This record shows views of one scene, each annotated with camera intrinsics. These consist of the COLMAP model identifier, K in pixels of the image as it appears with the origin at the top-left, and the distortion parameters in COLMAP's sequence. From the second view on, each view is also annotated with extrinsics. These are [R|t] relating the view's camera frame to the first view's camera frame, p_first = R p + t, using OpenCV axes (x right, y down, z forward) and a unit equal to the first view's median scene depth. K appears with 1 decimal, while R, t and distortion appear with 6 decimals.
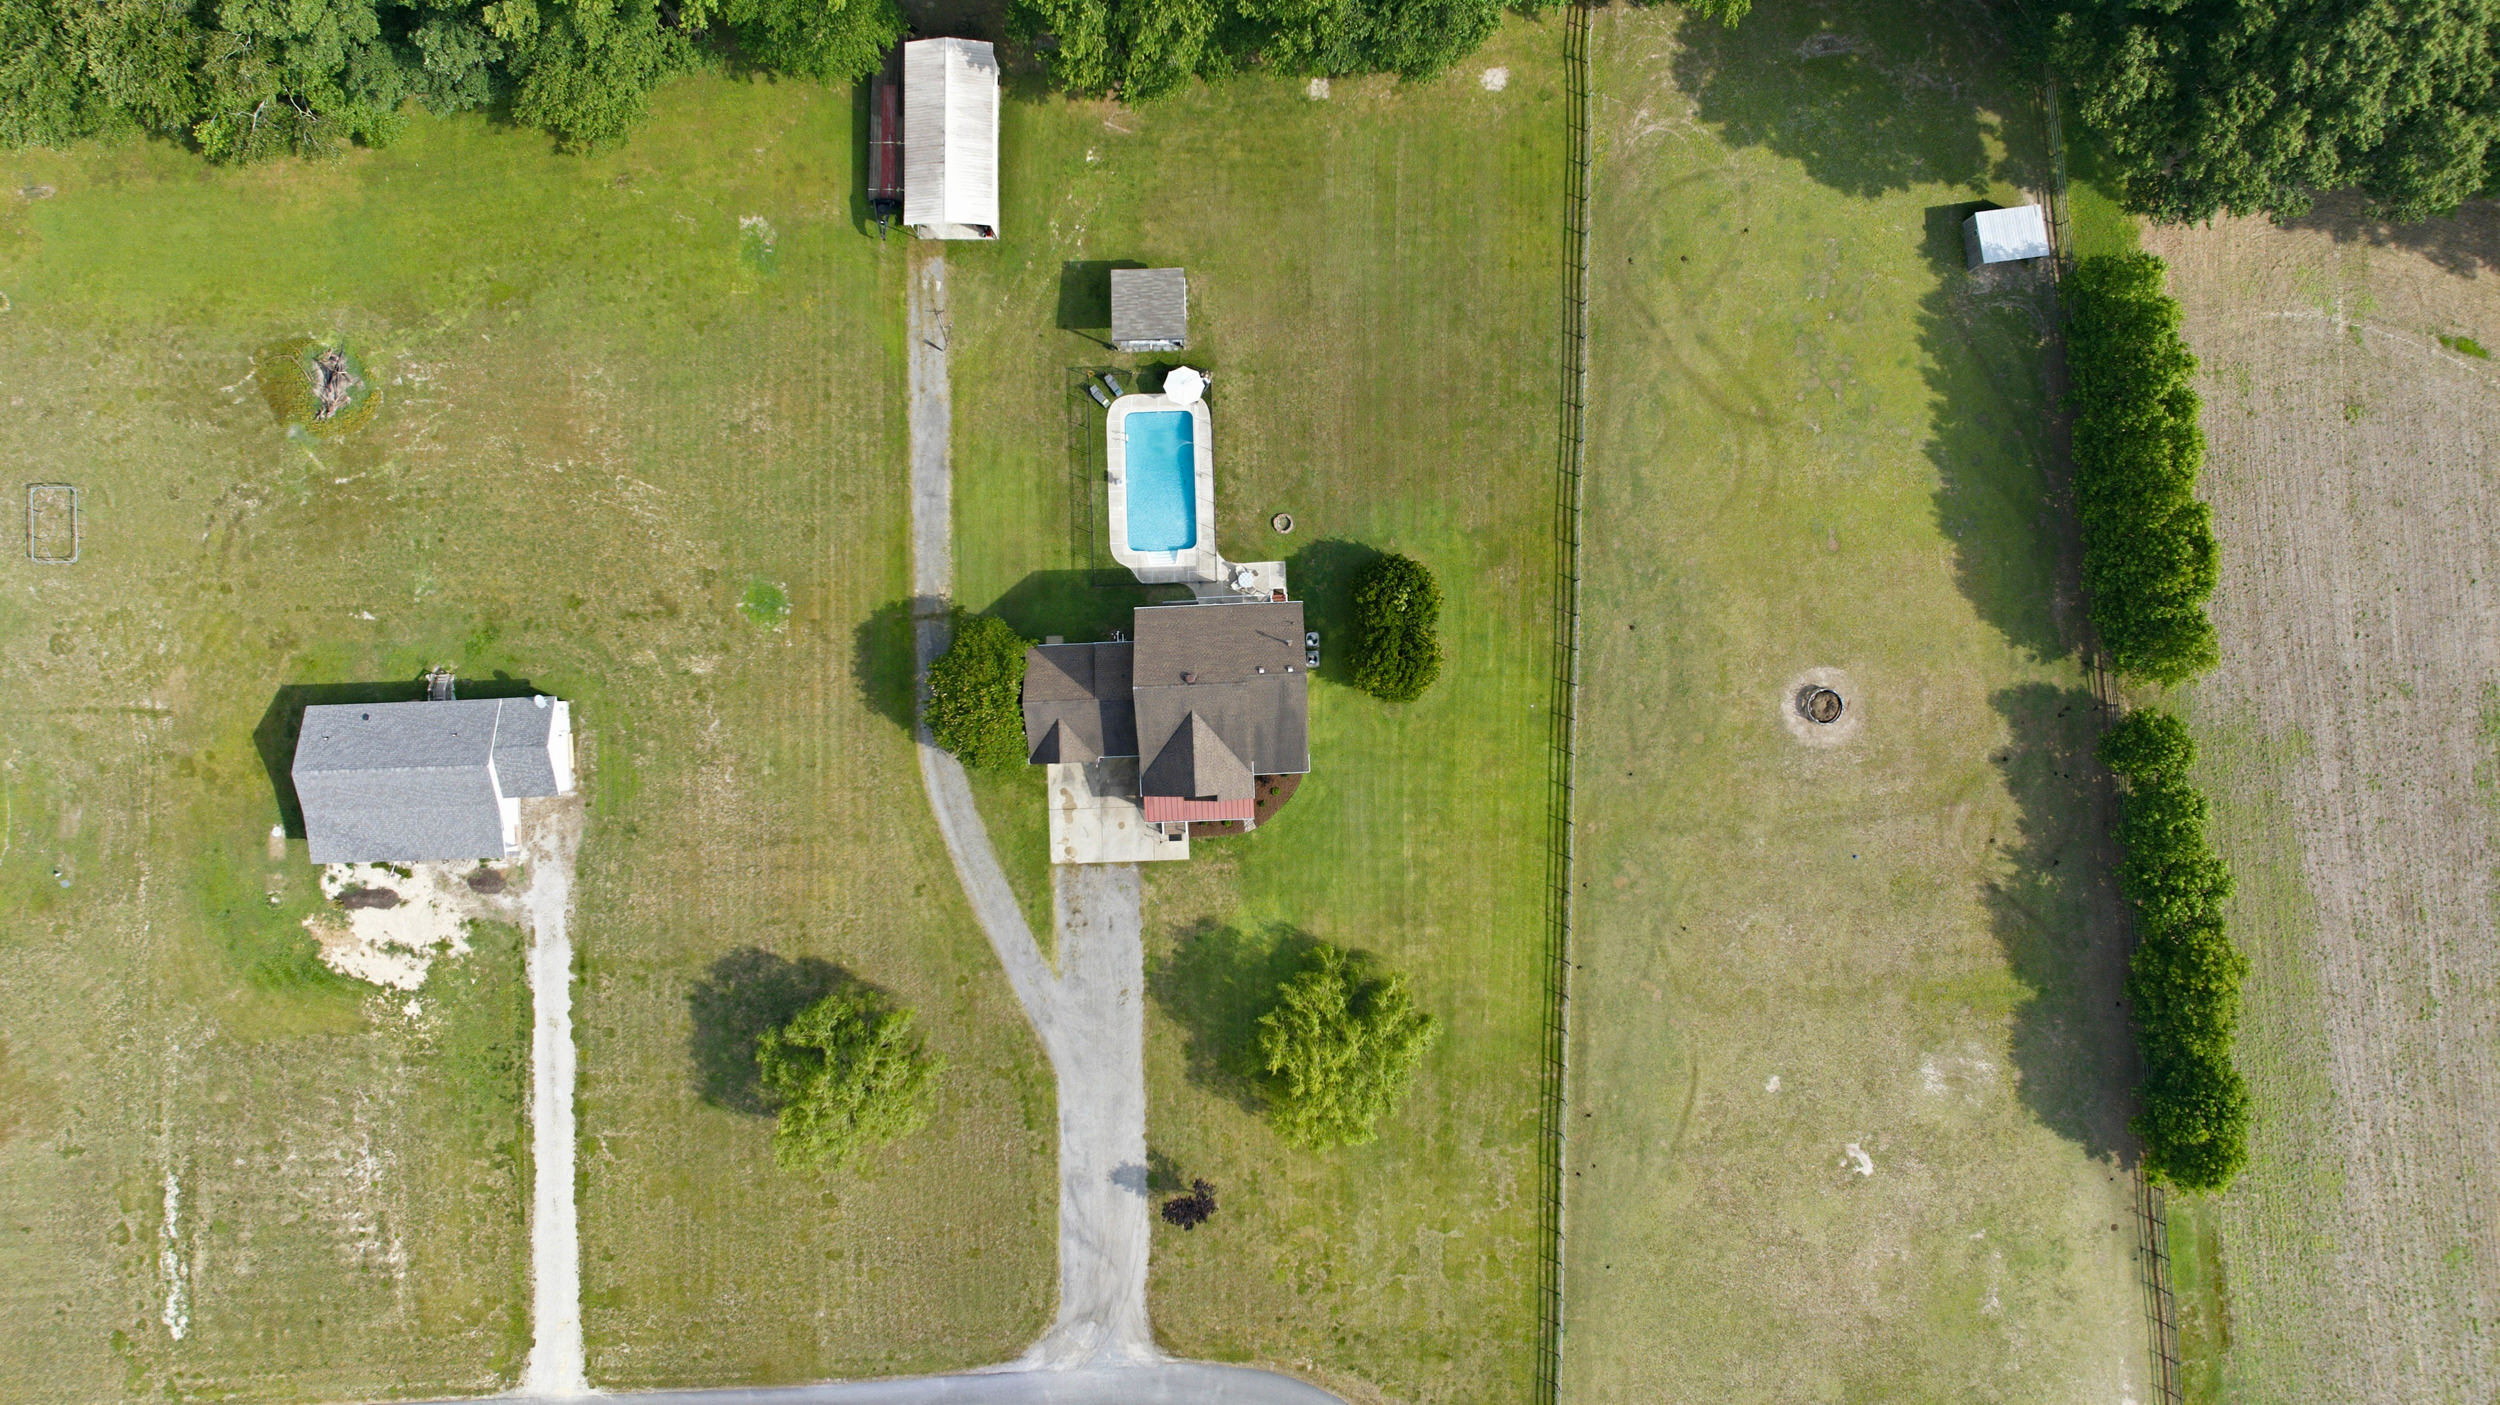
lens RADIAL K [[1766.4, 0, 1255.4], [0, 1766.4, 694.7], [0, 0, 1]] dist [-0.038130, 0.042519]
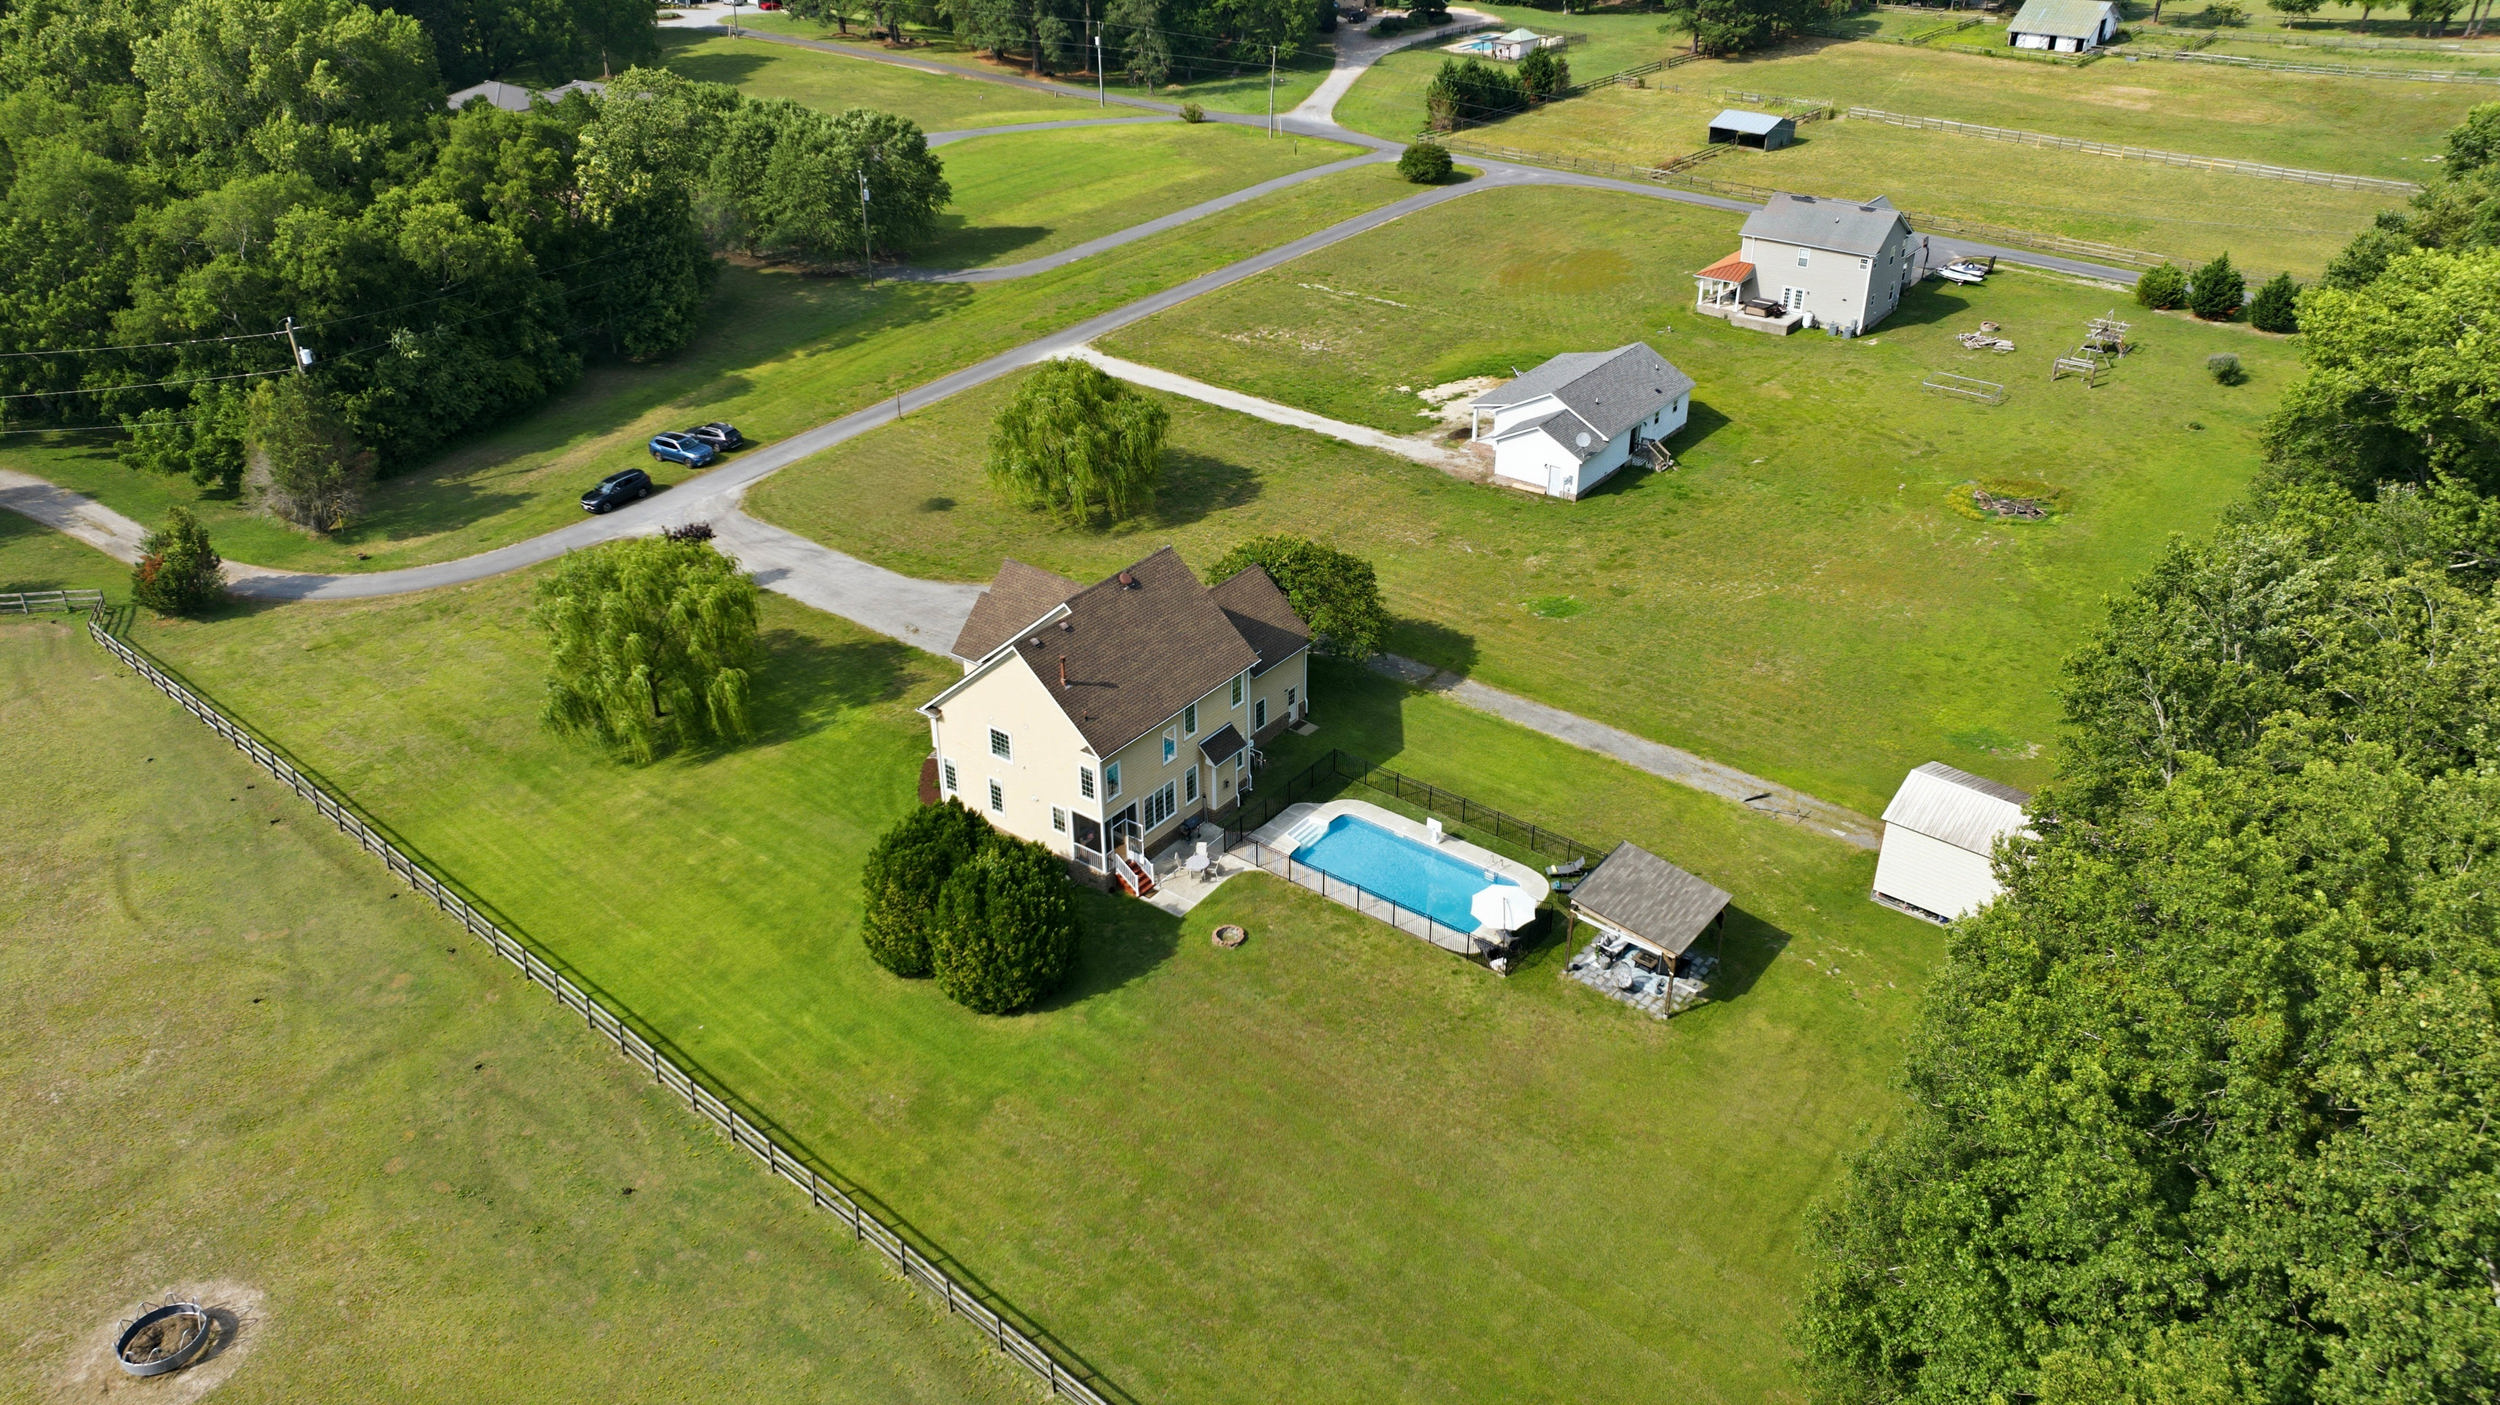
lens RADIAL K [[1748.0, 0, 1259.3], [0, 1748.0, 700.6], [0, 0, 1]] dist [0.008290, -0.066263]
pose [[-0.632929, 0.384727, -0.671853, 0.381545], [-0.774184, -0.307465, 0.553266, -0.412462], [0.006285, 0.870316, 0.492453, 0.631436]]
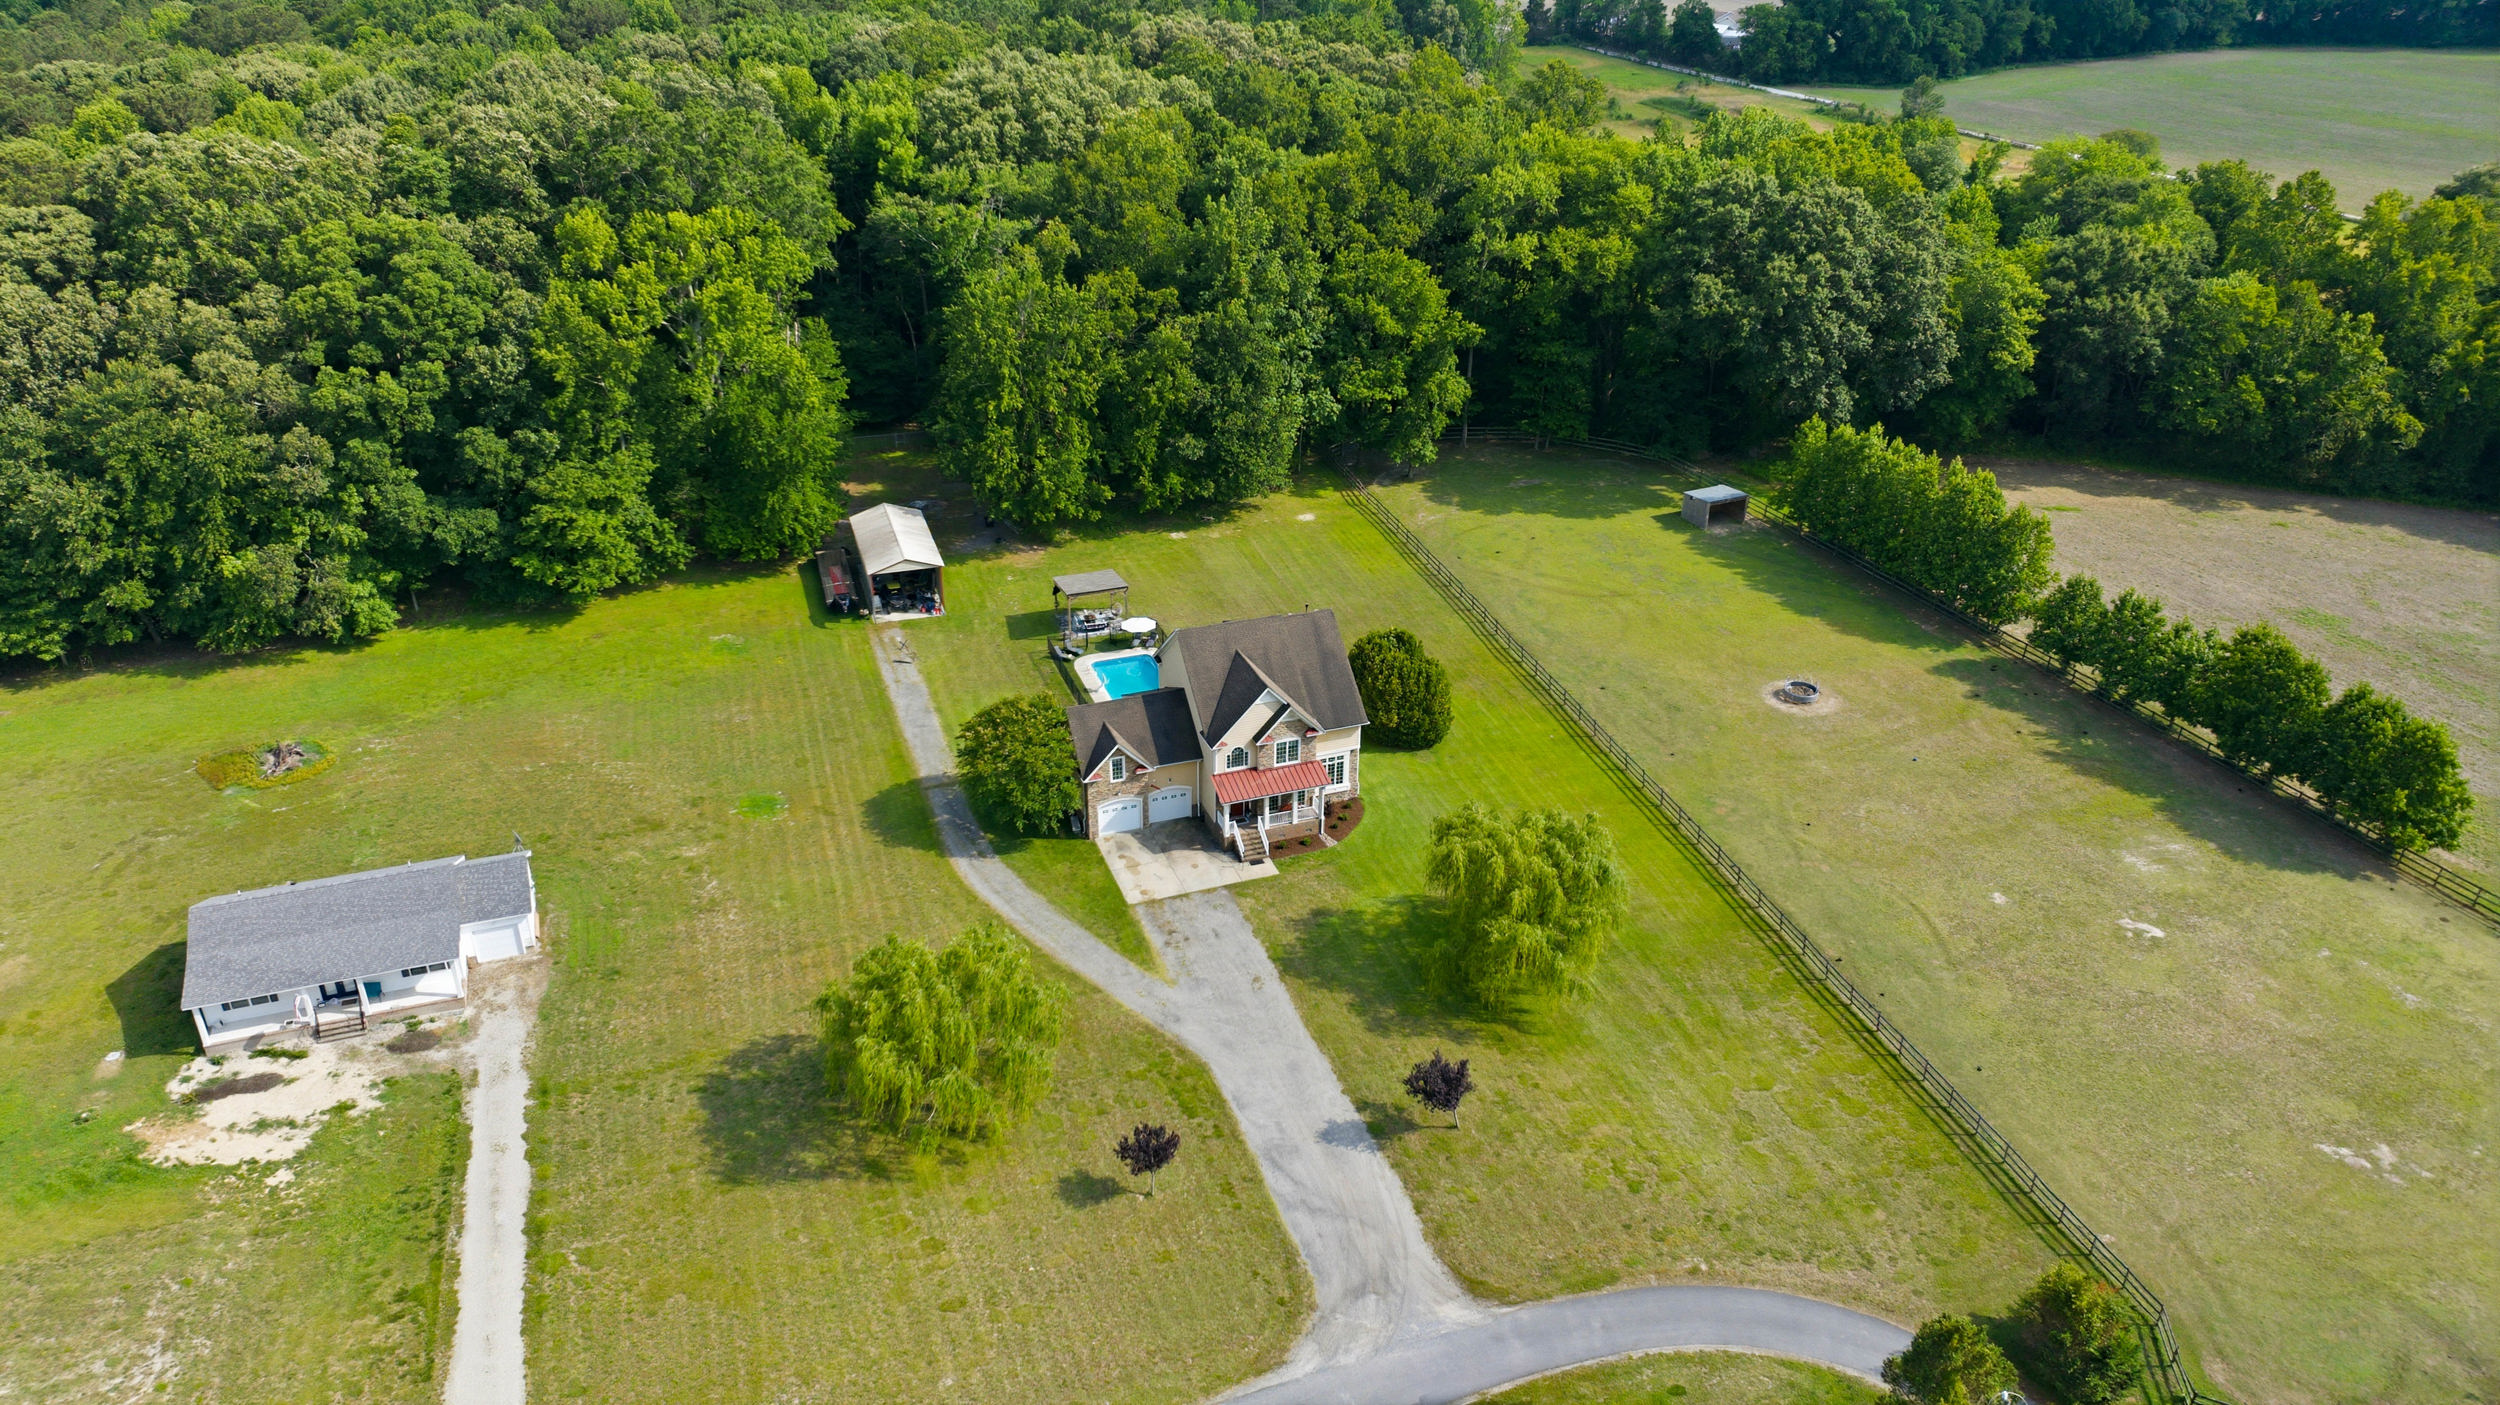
lens RADIAL K [[1766.4, 0, 1255.4], [0, 1766.4, 694.7], [0, 0, 1]] dist [-0.038130, 0.042519]
pose [[0.949171, -0.139579, 0.282122, -0.284779], [0.314614, 0.448187, -0.836748, 0.786723], [-0.009651, 0.882976, 0.469319, 0.506792]]
